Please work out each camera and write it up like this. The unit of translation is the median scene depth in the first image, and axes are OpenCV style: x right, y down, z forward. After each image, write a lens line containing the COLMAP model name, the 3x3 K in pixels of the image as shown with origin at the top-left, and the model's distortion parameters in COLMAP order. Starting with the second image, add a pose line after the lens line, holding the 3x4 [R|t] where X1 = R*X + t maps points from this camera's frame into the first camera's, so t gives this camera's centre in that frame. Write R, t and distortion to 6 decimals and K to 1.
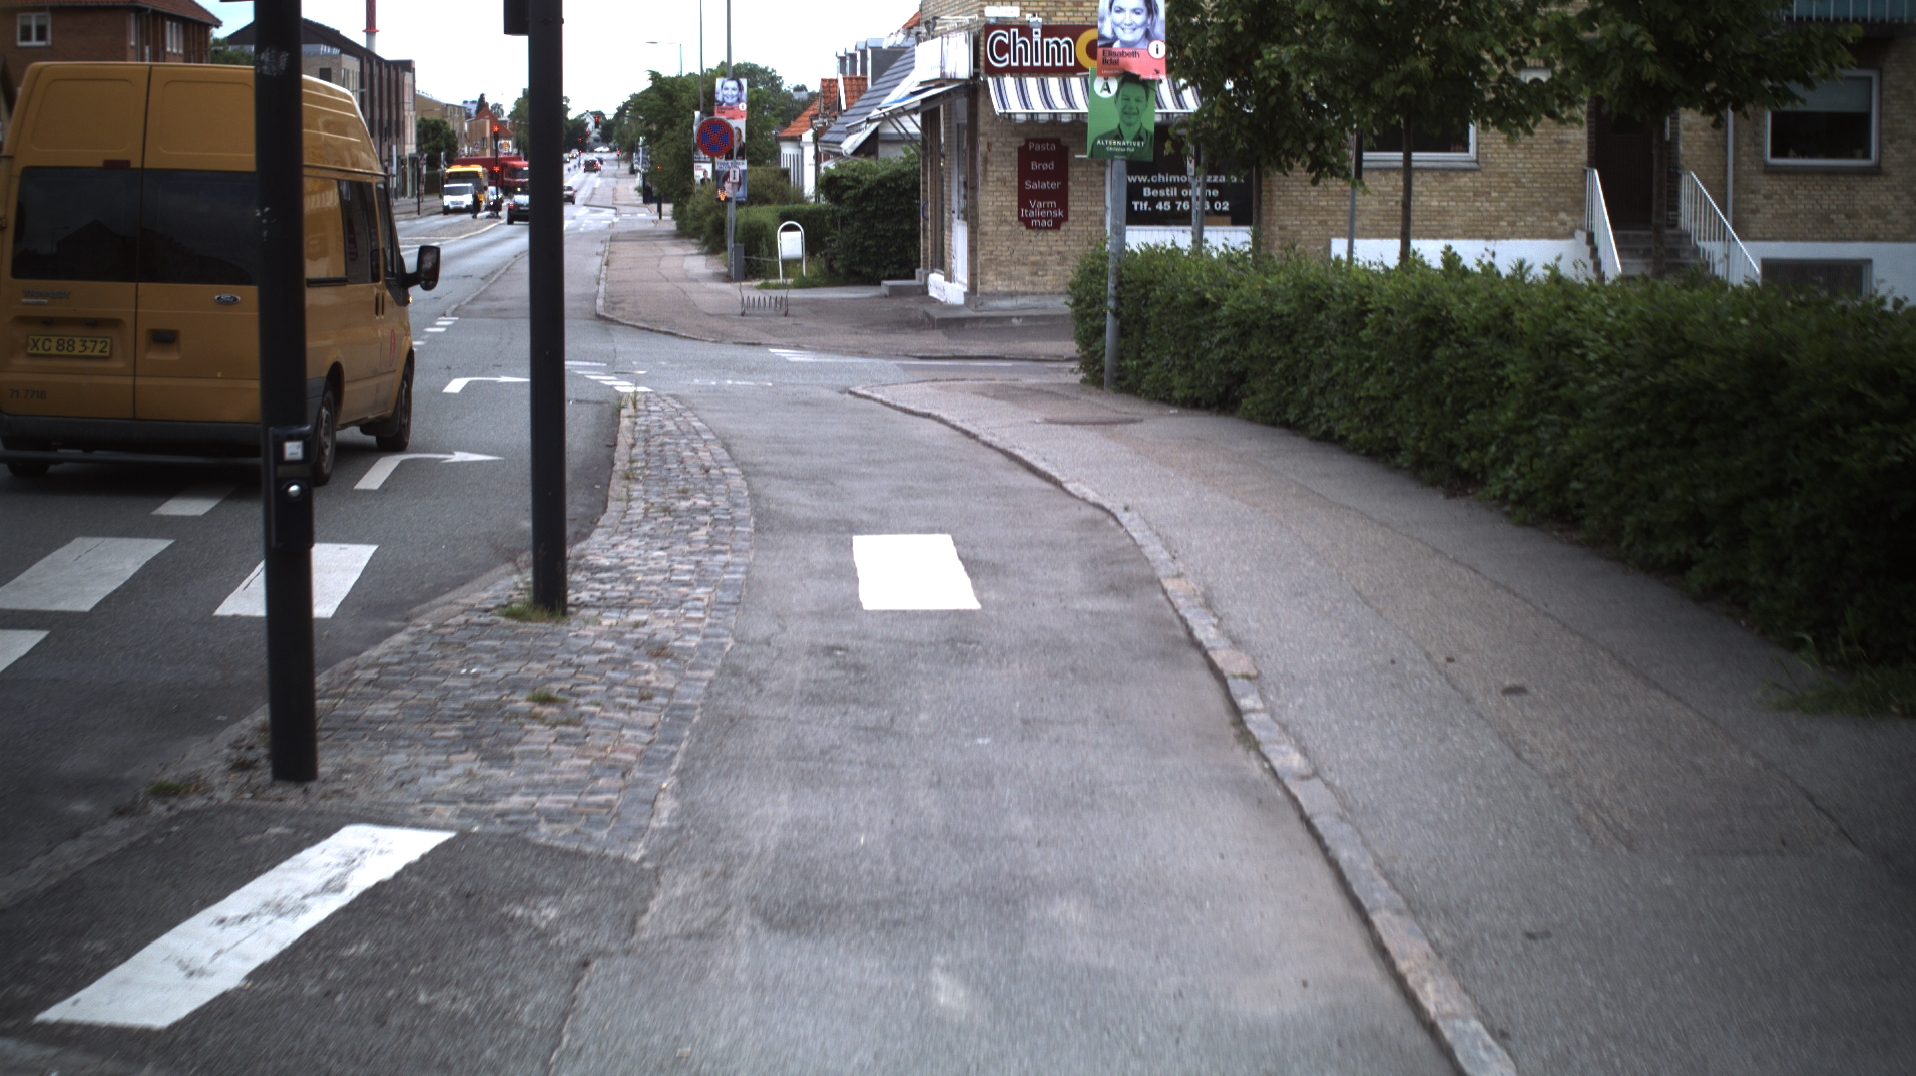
lens RADIAL K [[3414.3, 0, 958.0], [0, 3414.3, 538.0], [0, 0, 1]] dist [-0.281742, 0.286051]
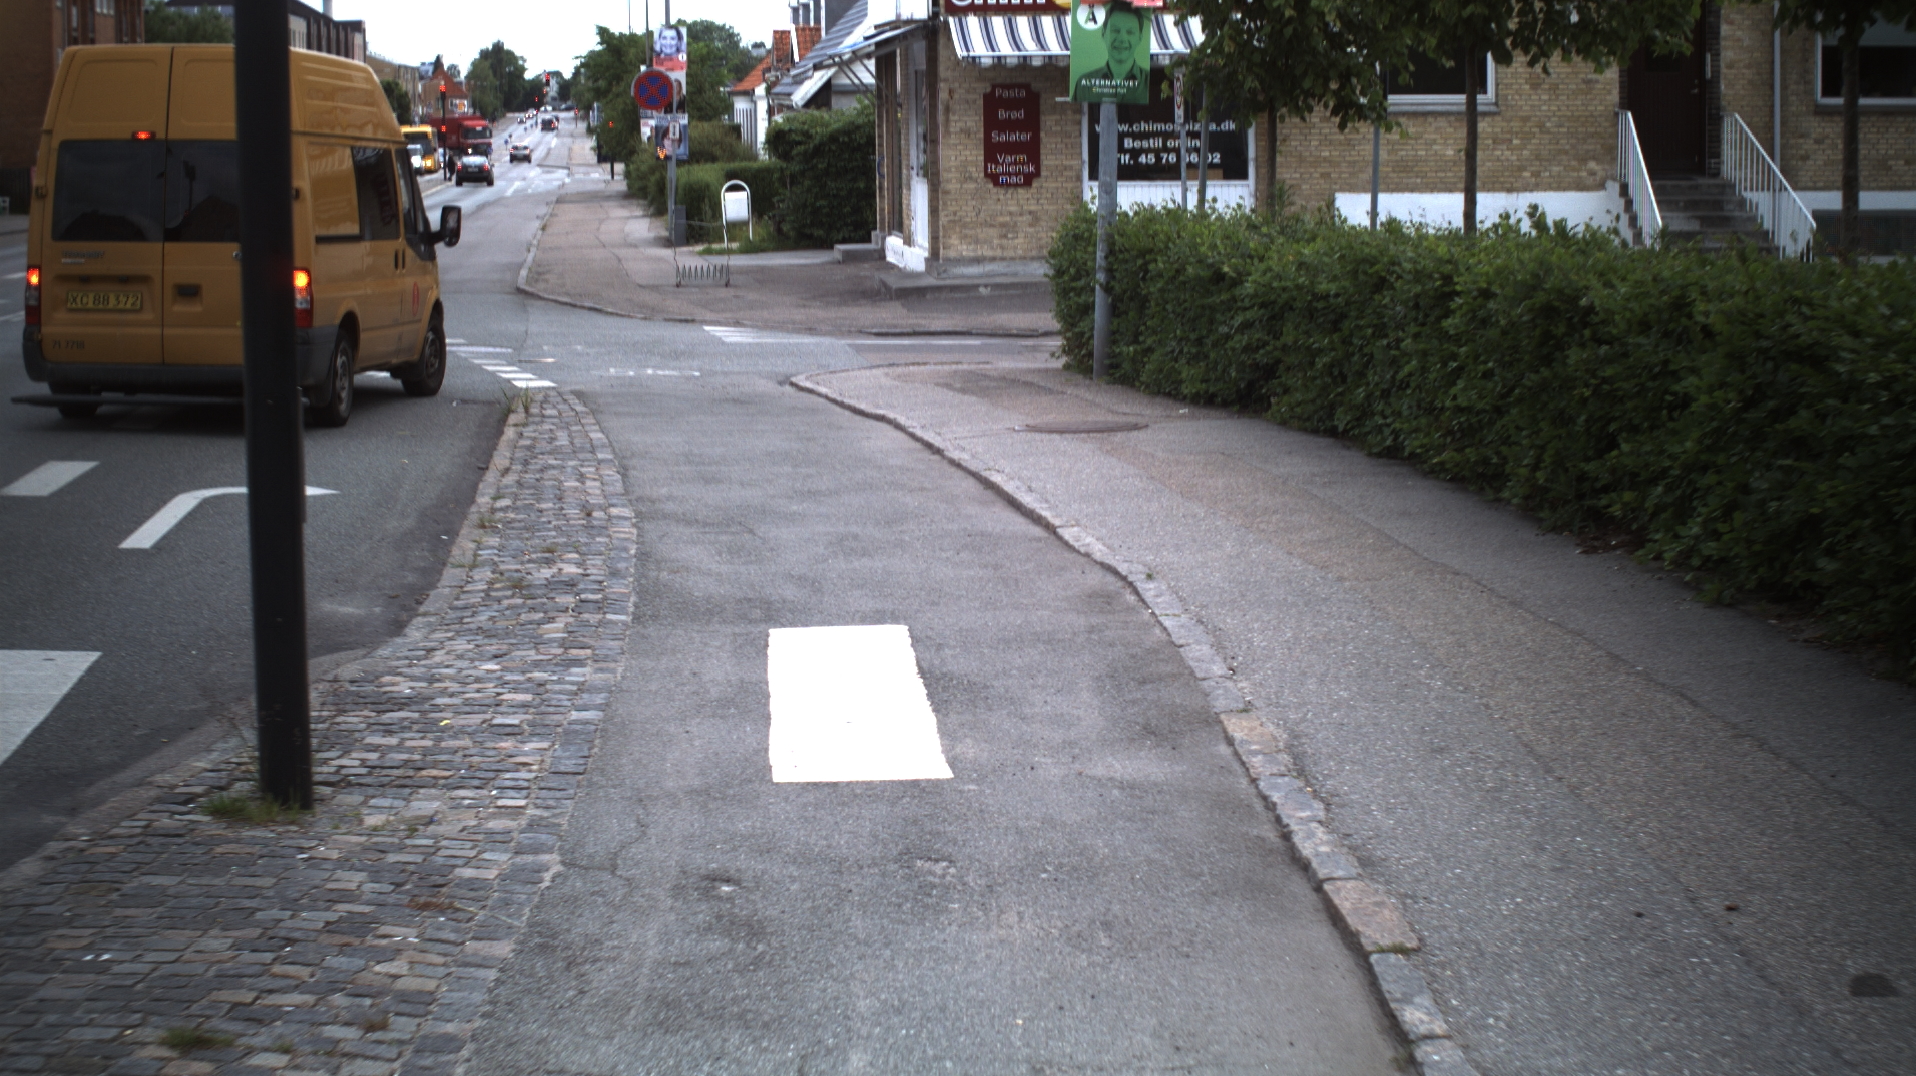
lens RADIAL K [[3414.3, 0, 958.0], [0, 3414.3, 538.0], [0, 0, 1]] dist [-0.281742, 0.286051]
pose [[0.999865, -0.013031, 0.010002, 0.000570], [0.012899, 0.999830, 0.013147, -0.010568], [-0.010172, -0.013016, 0.999864, 0.108336]]
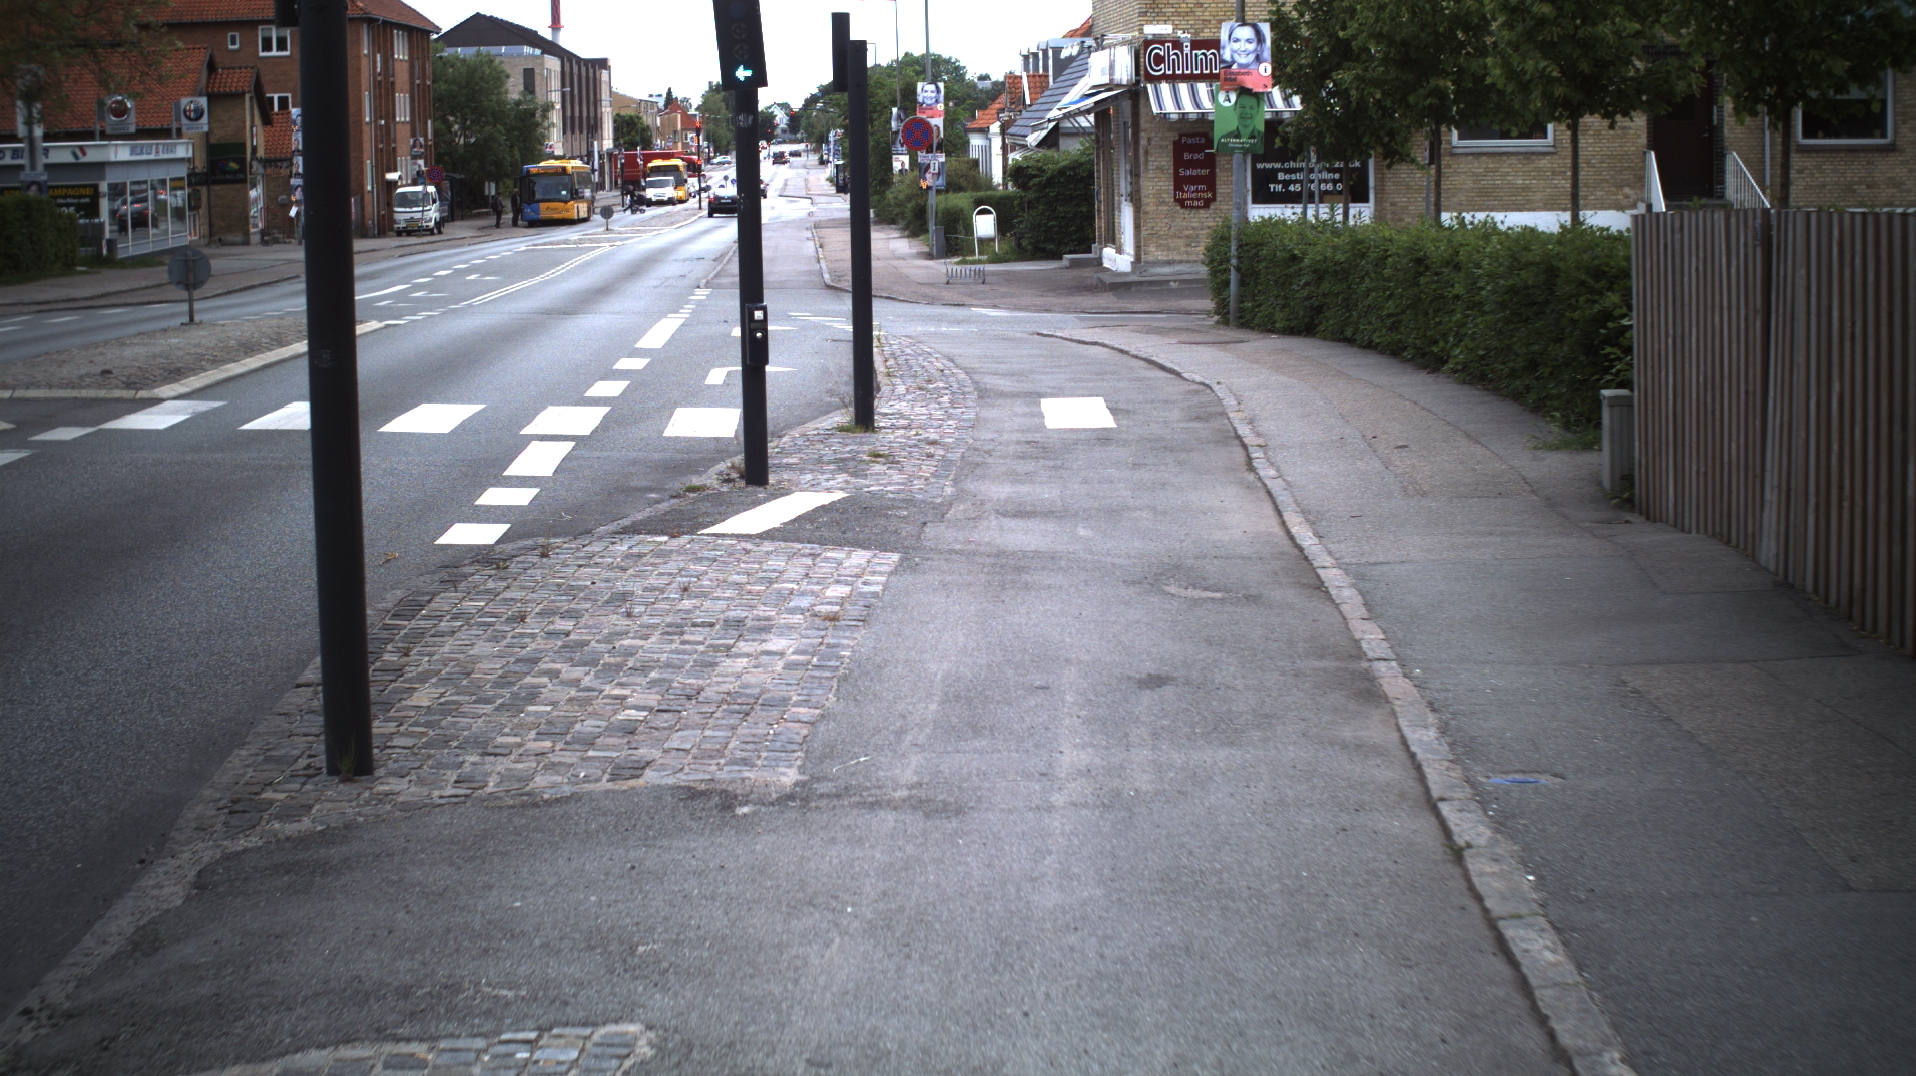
lens RADIAL K [[3414.3, 0, 958.0], [0, 3414.3, 538.0], [0, 0, 1]] dist [-0.281742, 0.286051]
pose [[0.998377, -0.012674, -0.055523, 0.006595], [0.012889, 0.999911, 0.003525, 0.021438], [0.055473, -0.004235, 0.998451, -0.214900]]
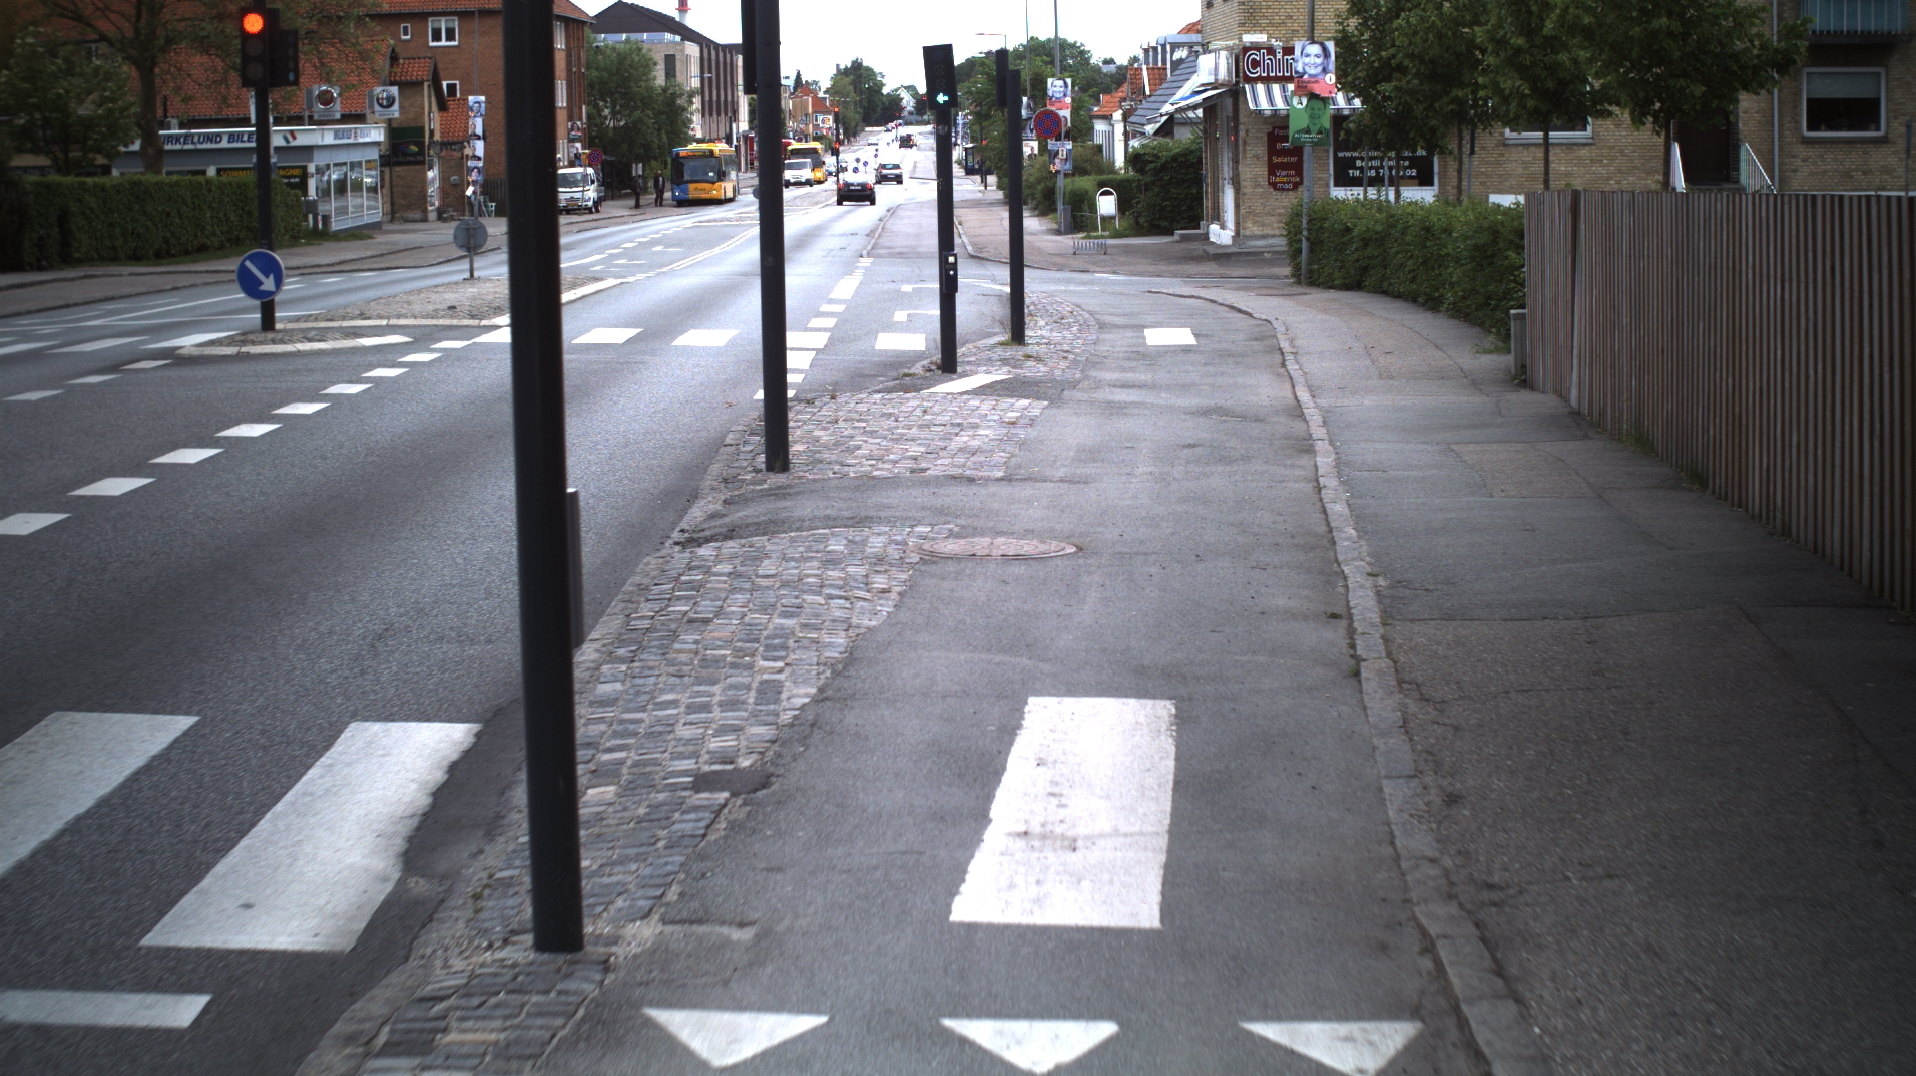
lens RADIAL K [[3414.3, 0, 958.0], [0, 3414.3, 538.0], [0, 0, 1]] dist [-0.281742, 0.286051]
pose [[0.995772, -0.007361, -0.091565, 0.017846], [0.008164, 0.999931, 0.008402, 0.041852], [0.091497, -0.009114, 0.995764, -0.429964]]
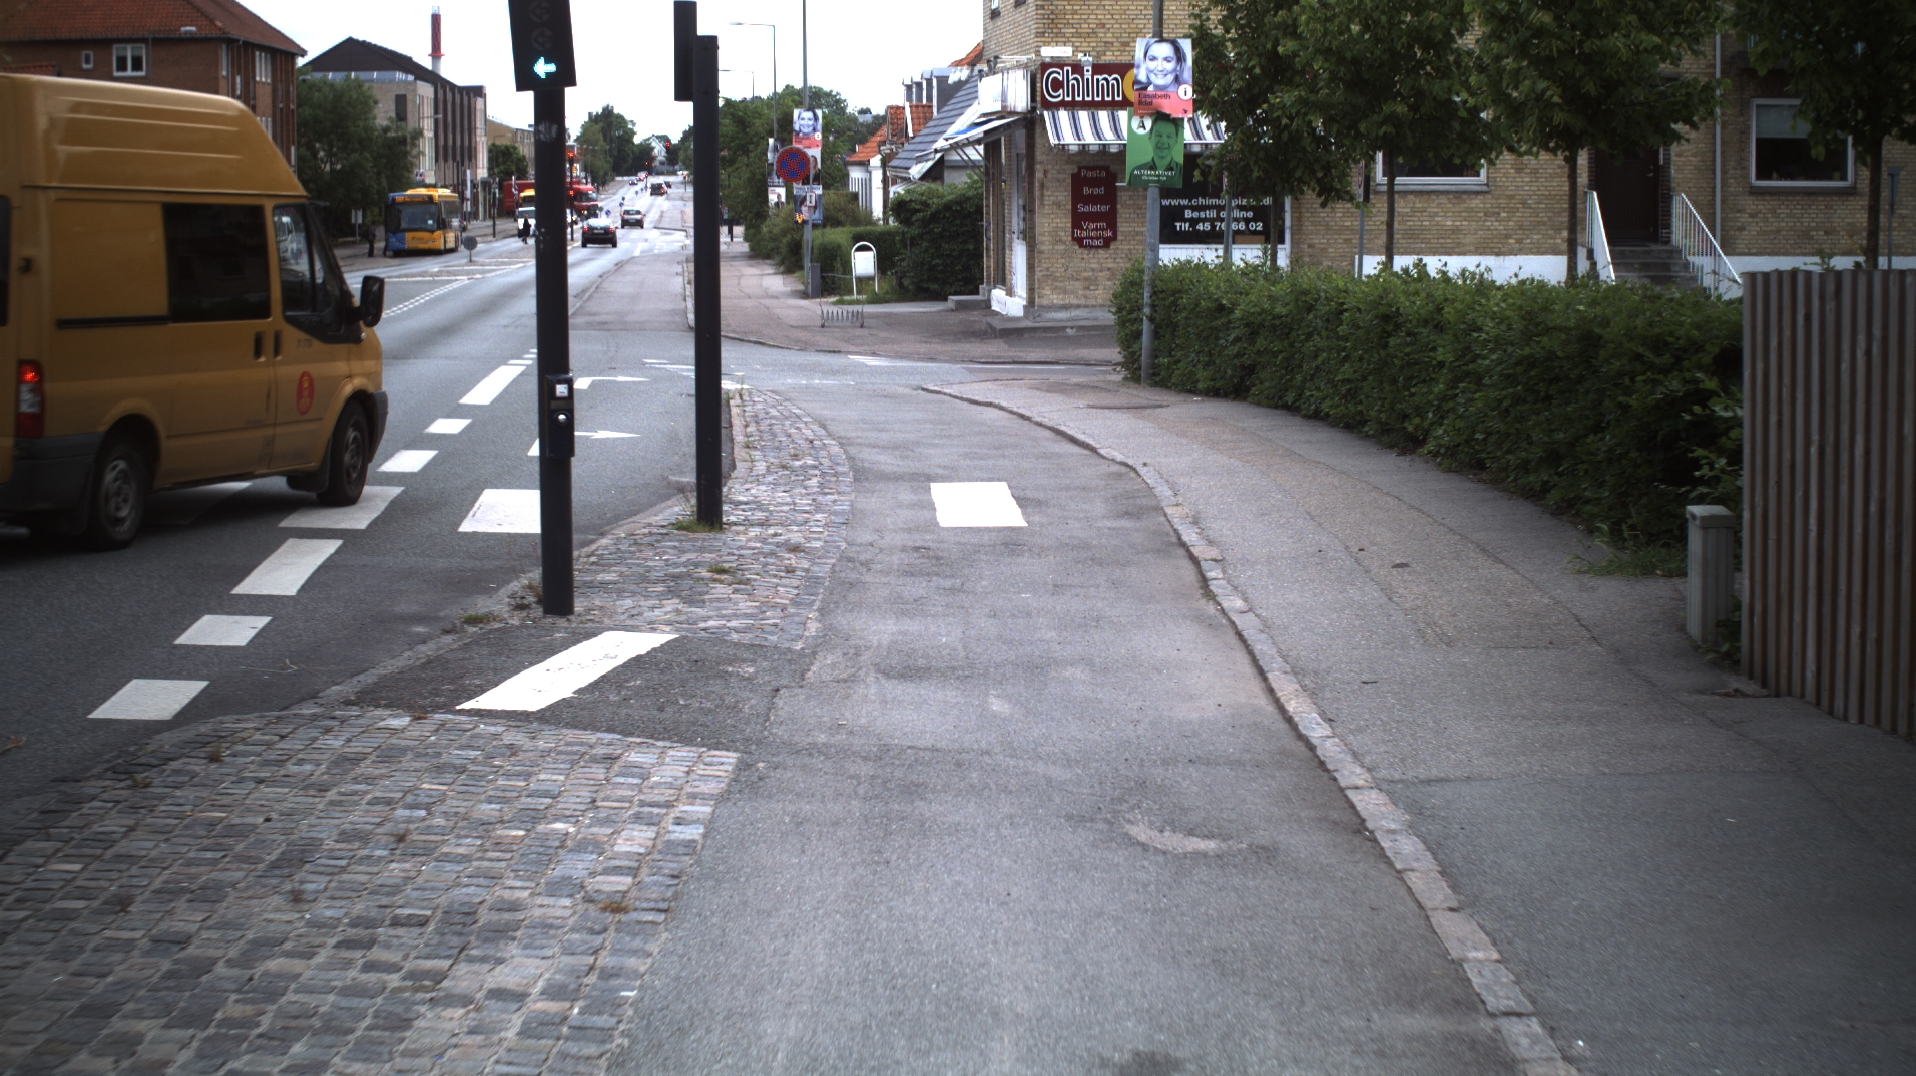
lens RADIAL K [[3414.3, 0, 958.0], [0, 3414.3, 538.0], [0, 0, 1]] dist [-0.281742, 0.286051]
pose [[0.999815, -0.002786, -0.019057, 0.001530], [0.002665, 0.999976, -0.006349, 0.010599], [0.019075, 0.006297, 0.999798, -0.107924]]
